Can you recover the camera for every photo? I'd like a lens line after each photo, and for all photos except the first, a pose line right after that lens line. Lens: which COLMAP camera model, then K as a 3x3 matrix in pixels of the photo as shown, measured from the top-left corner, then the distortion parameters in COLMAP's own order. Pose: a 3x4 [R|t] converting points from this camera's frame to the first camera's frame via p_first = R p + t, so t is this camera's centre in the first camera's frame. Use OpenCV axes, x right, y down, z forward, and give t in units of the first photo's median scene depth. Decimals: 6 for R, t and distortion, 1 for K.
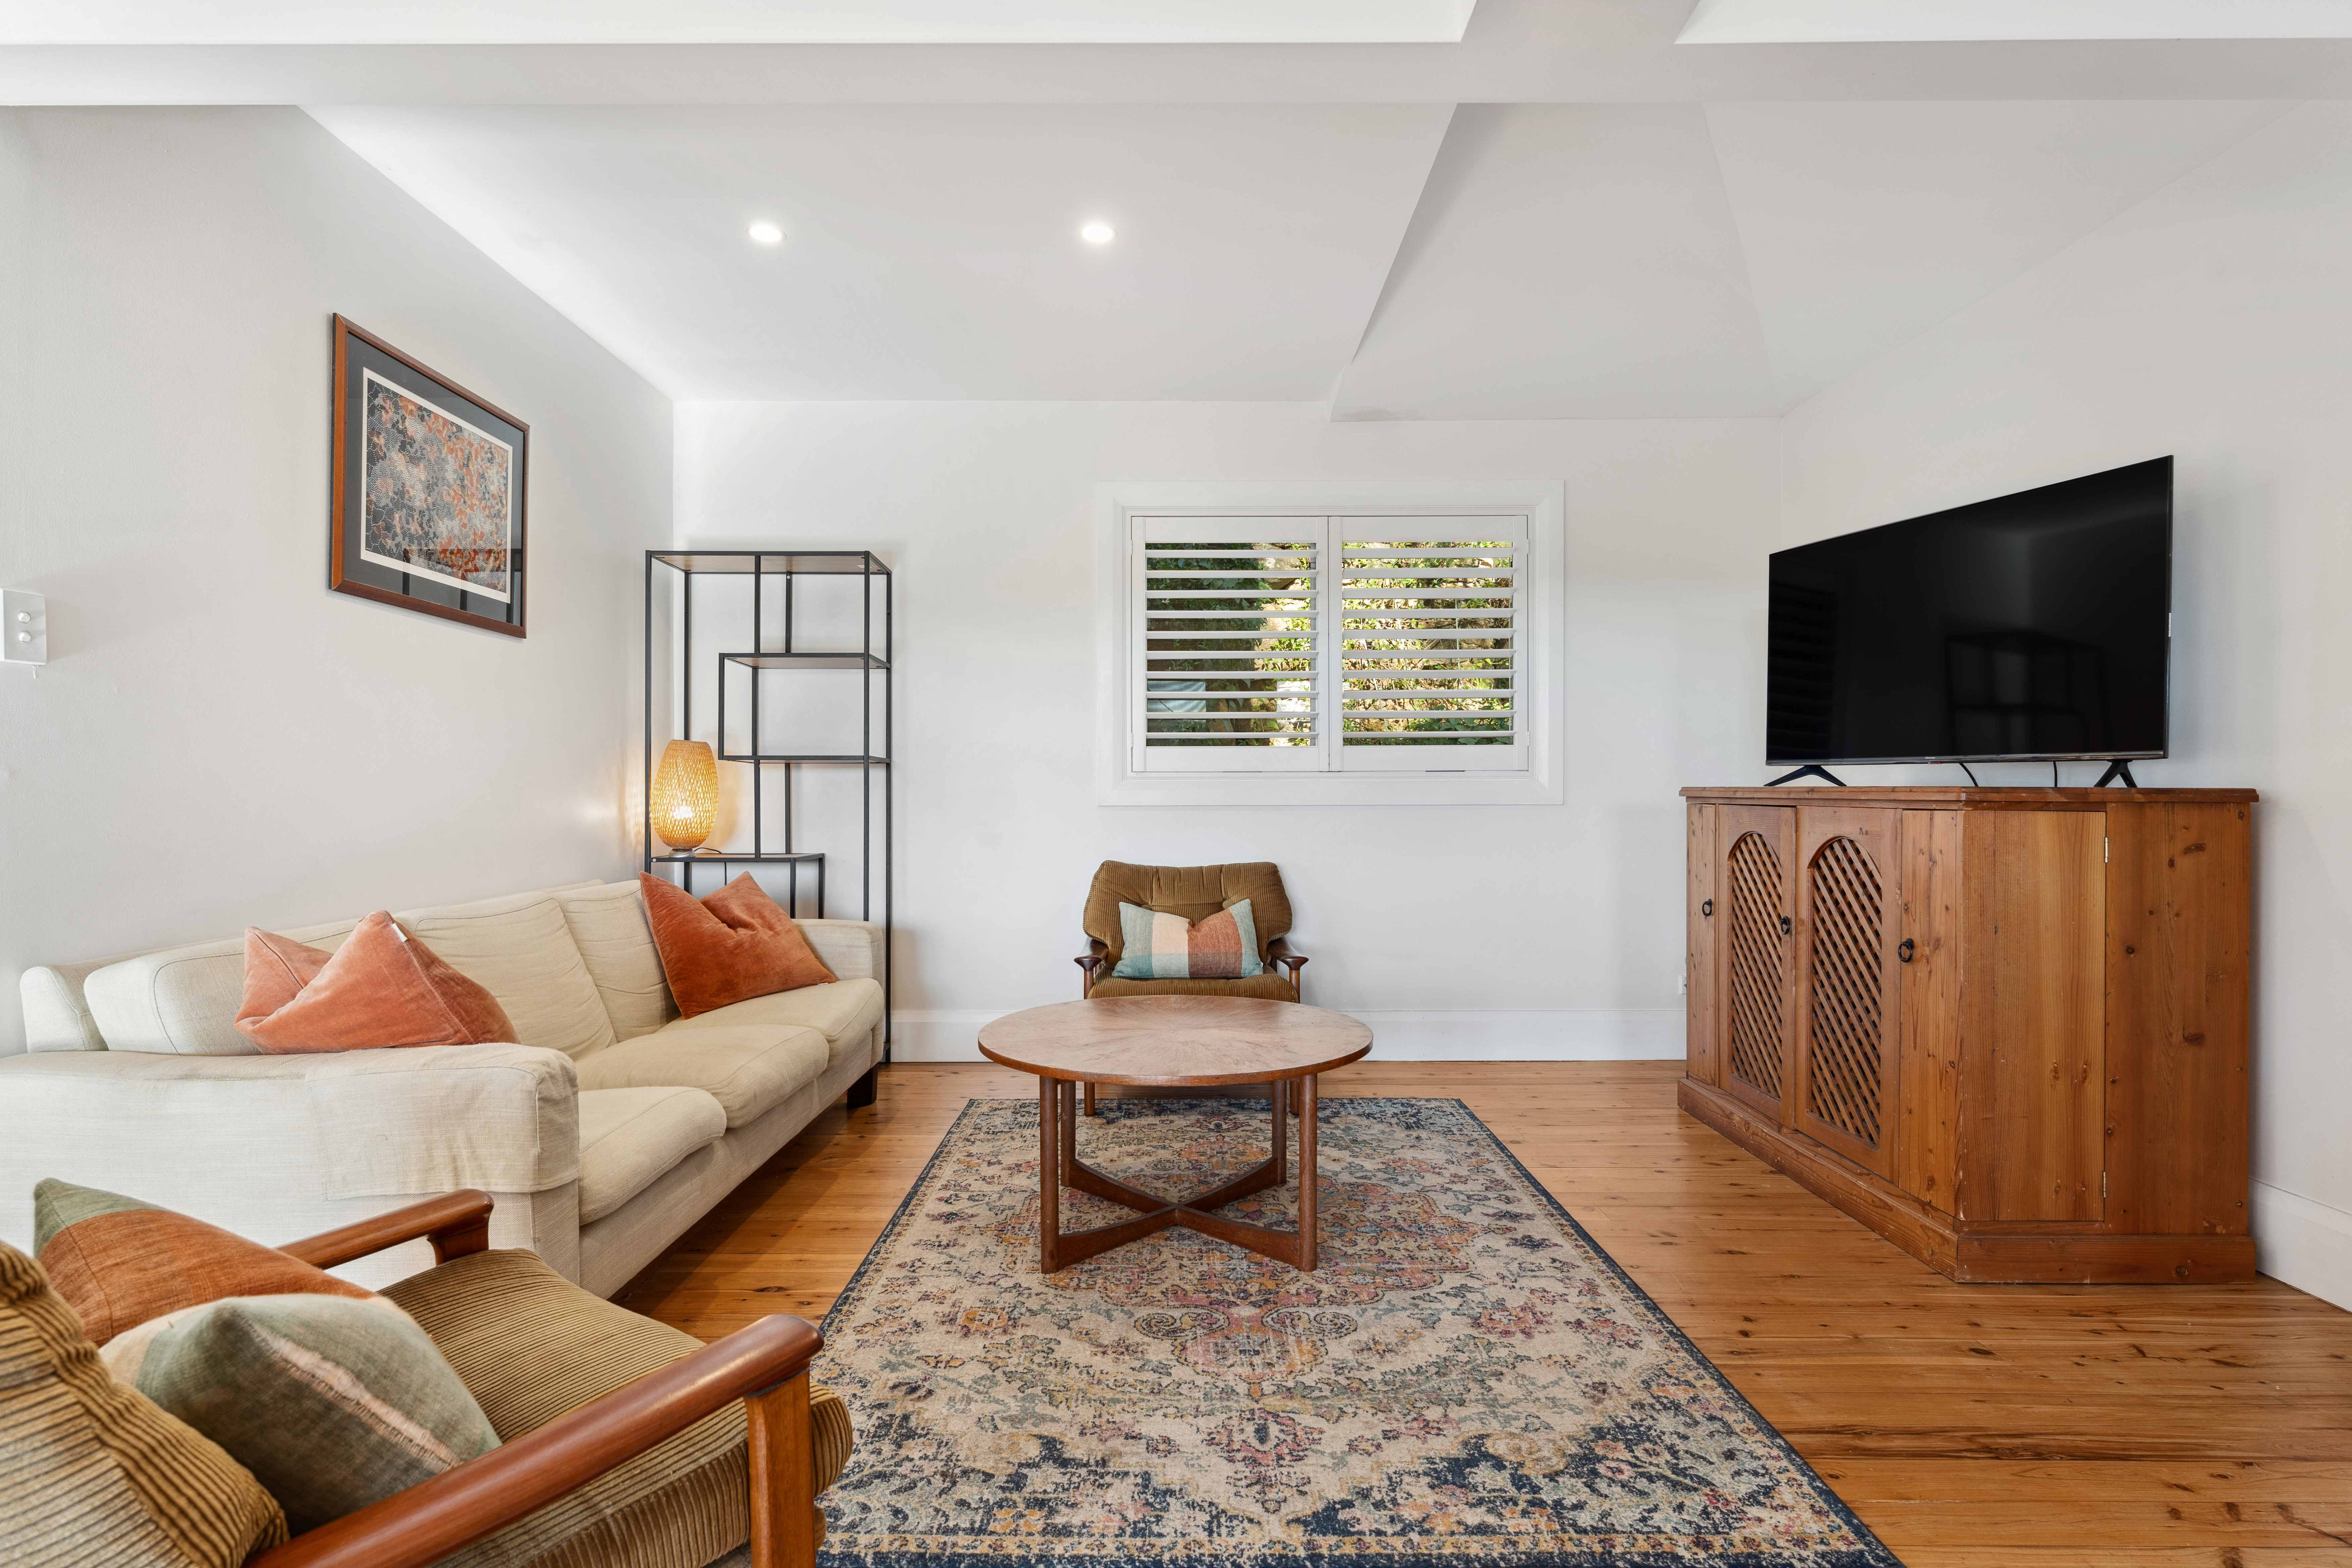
lens RADIAL K [[1155.7, 0, 1176.1], [0, 1155.7, 806.0], [0, 0, 1]] dist [-0.002491, -0.001017]
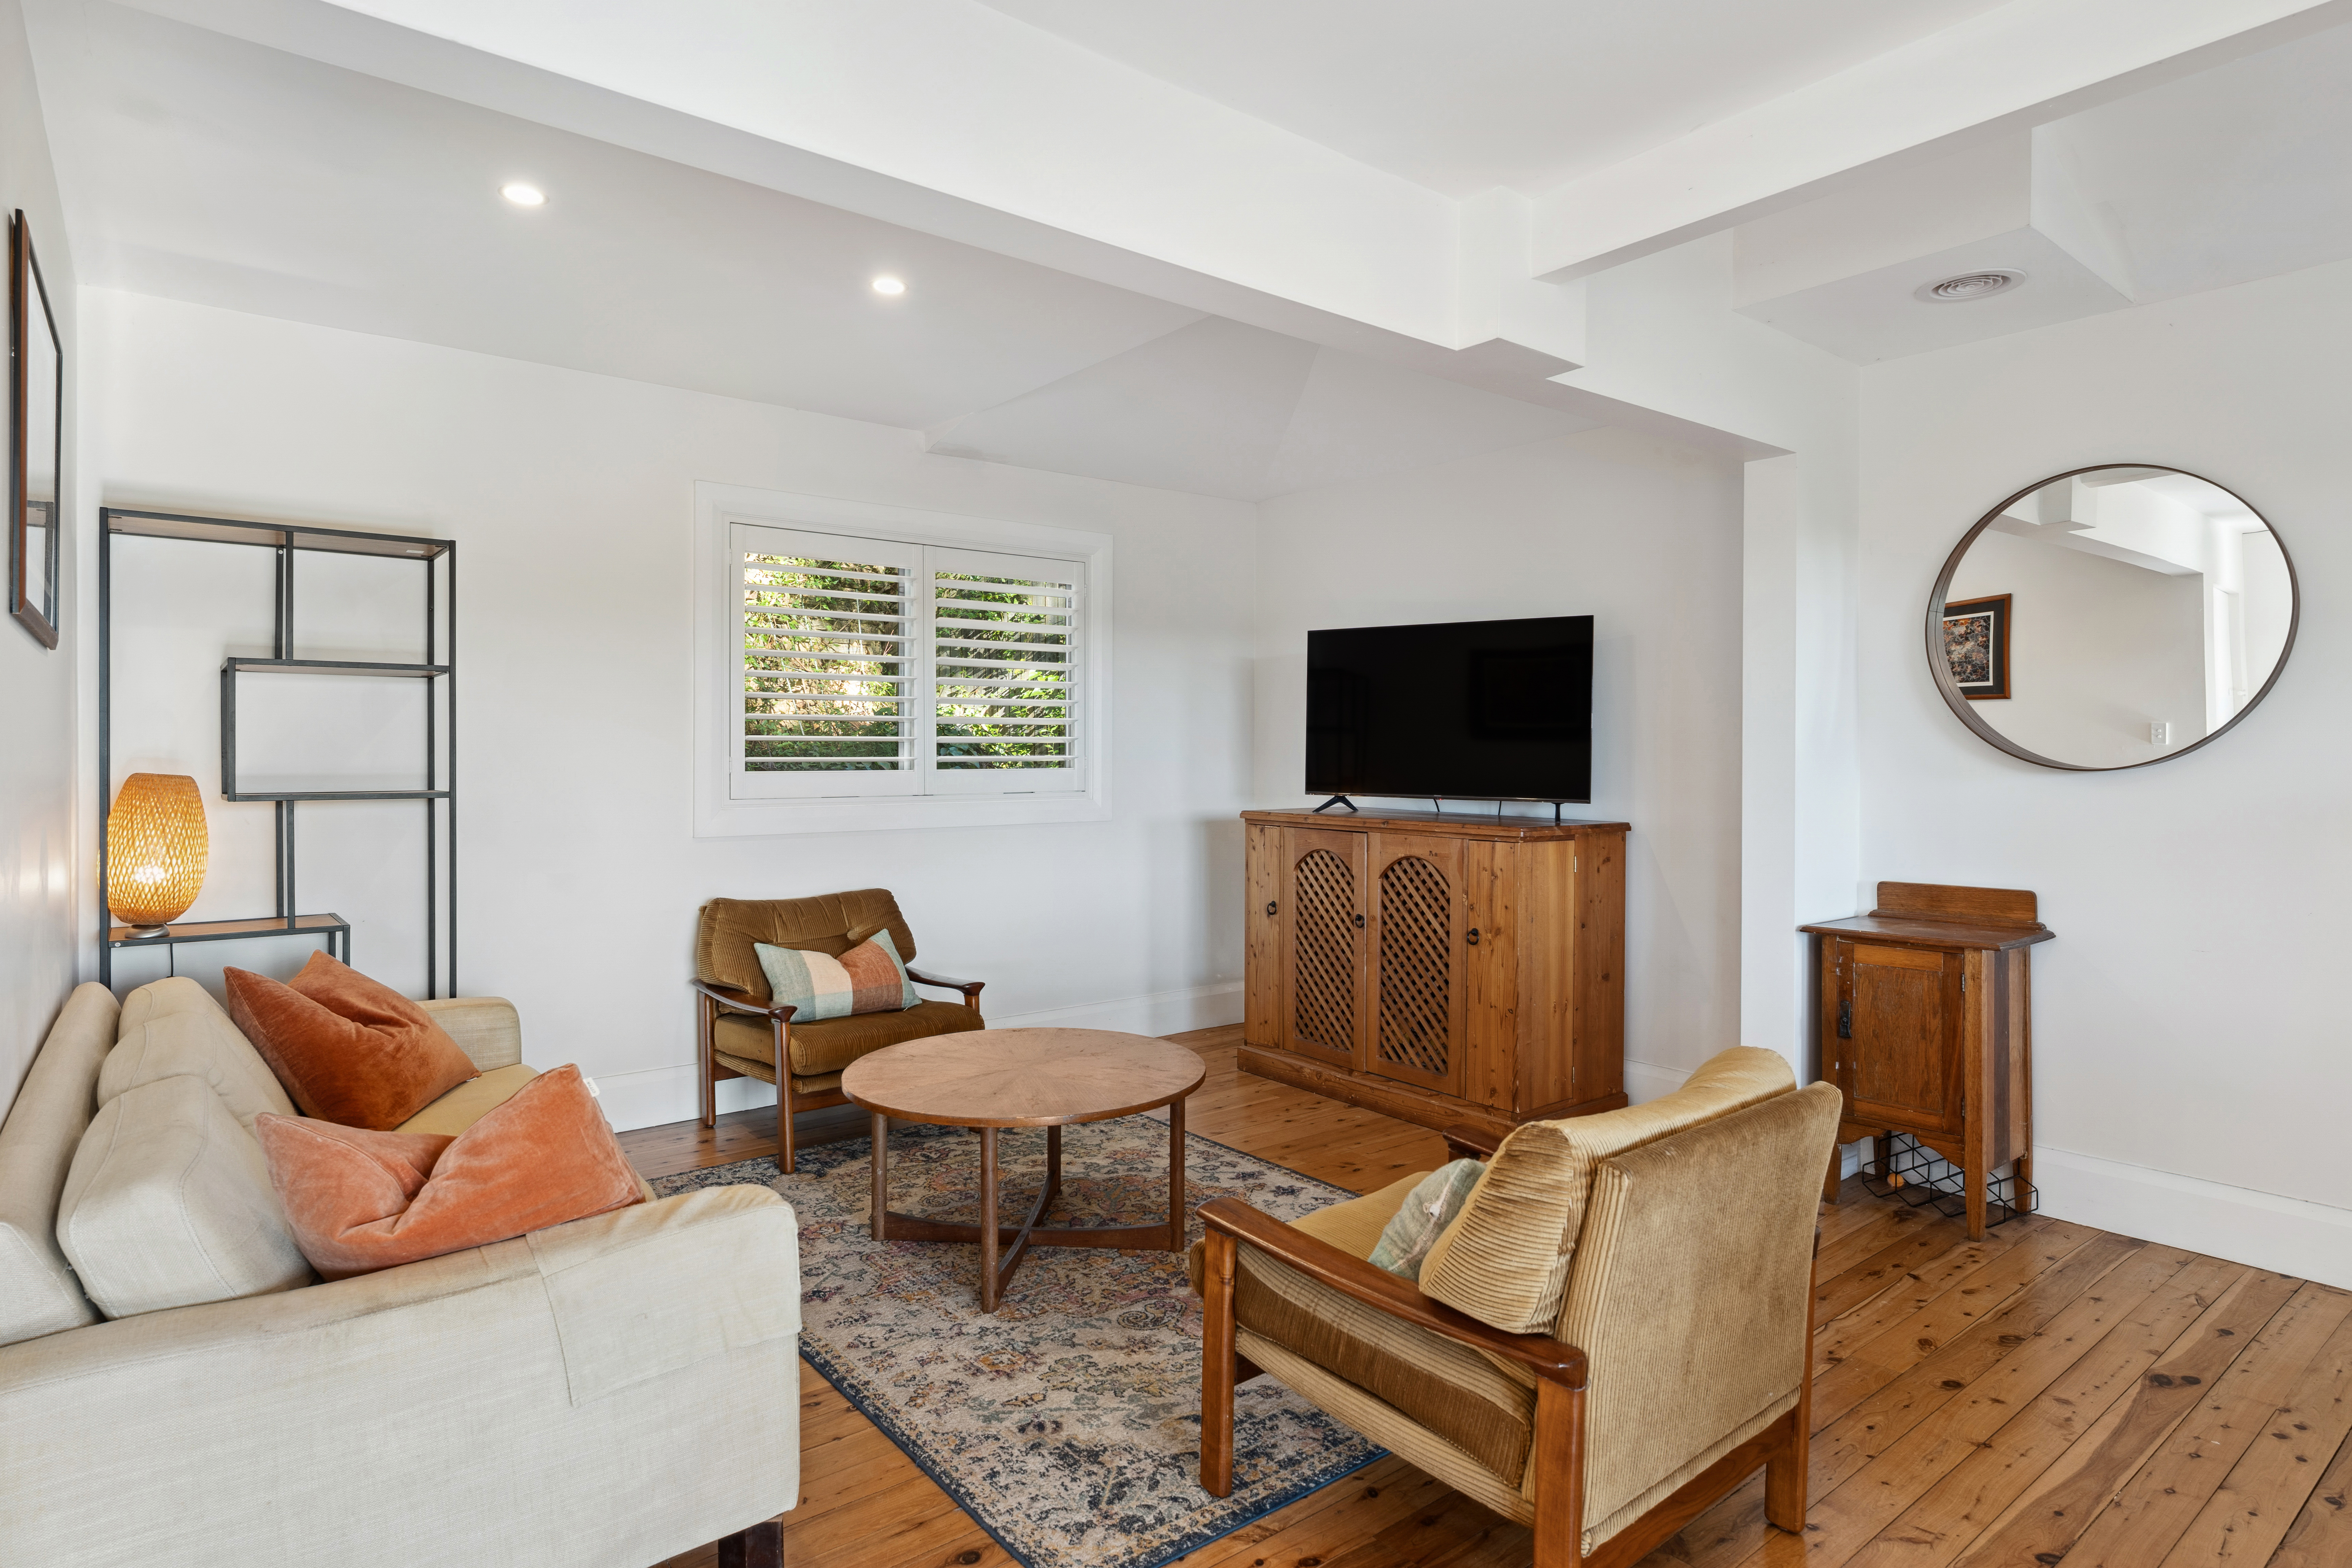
lens RADIAL K [[1254.6, 0, 1176.0], [0, 1254.6, 784.0], [0, 0, 1]] dist [0.001095, -0.001510]
pose [[0.783332, -0.011787, 0.621492, -0.559230], [0.004725, 0.999904, 0.013010, -0.078145], [-0.621586, -0.007254, 0.783313, -0.006833]]
